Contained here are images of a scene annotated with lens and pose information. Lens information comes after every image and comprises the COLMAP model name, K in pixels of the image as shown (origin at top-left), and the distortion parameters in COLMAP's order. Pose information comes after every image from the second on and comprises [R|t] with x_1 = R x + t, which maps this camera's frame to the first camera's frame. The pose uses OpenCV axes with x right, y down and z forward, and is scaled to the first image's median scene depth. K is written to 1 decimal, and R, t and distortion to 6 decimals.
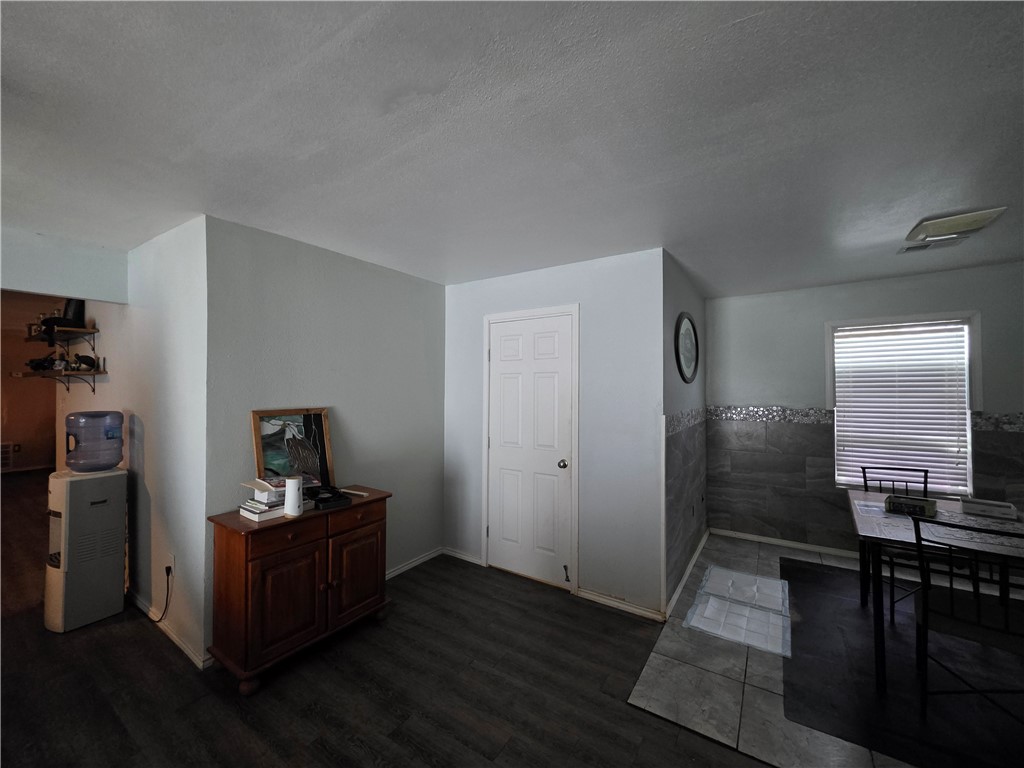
lens RADIAL K [[403.2, 0, 505.0], [0, 403.2, 382.3], [0, 0, 1]] dist [-0.000221, -0.000231]
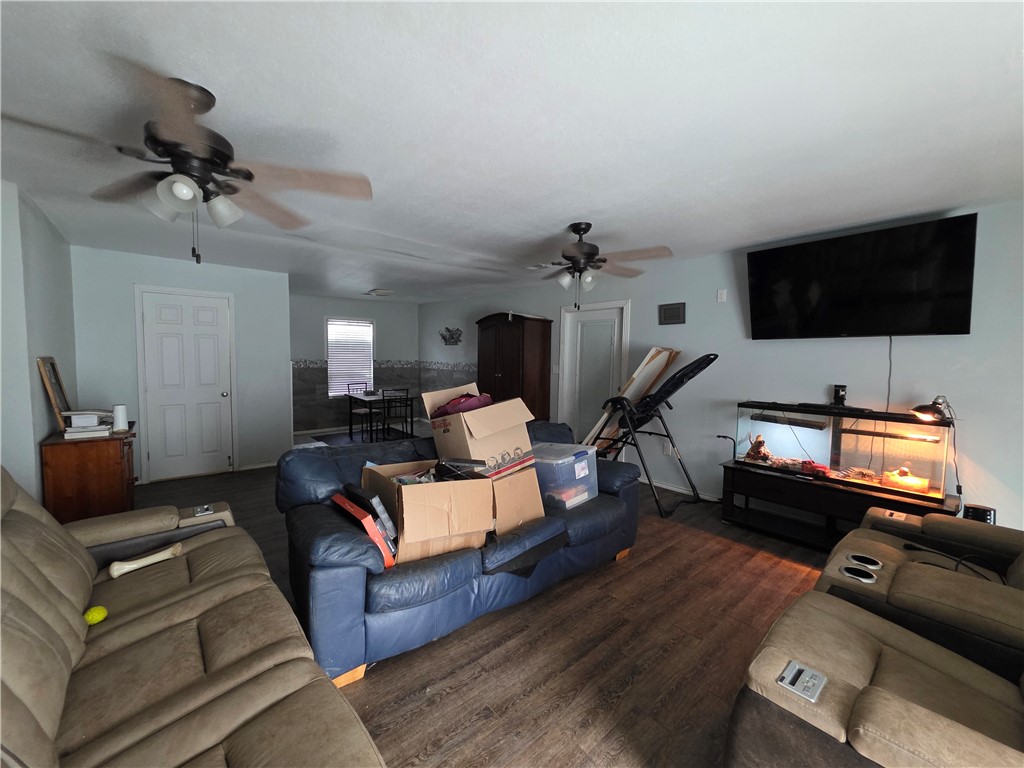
lens RADIAL K [[403.2, 0, 505.0], [0, 403.2, 382.3], [0, 0, 1]] dist [-0.000221, -0.000231]
pose [[0.266015, -0.059112, 0.962155, -1.003117], [-0.024153, 0.997396, 0.067955, 0.021473], [-0.963666, -0.041316, 0.263895, -0.438567]]
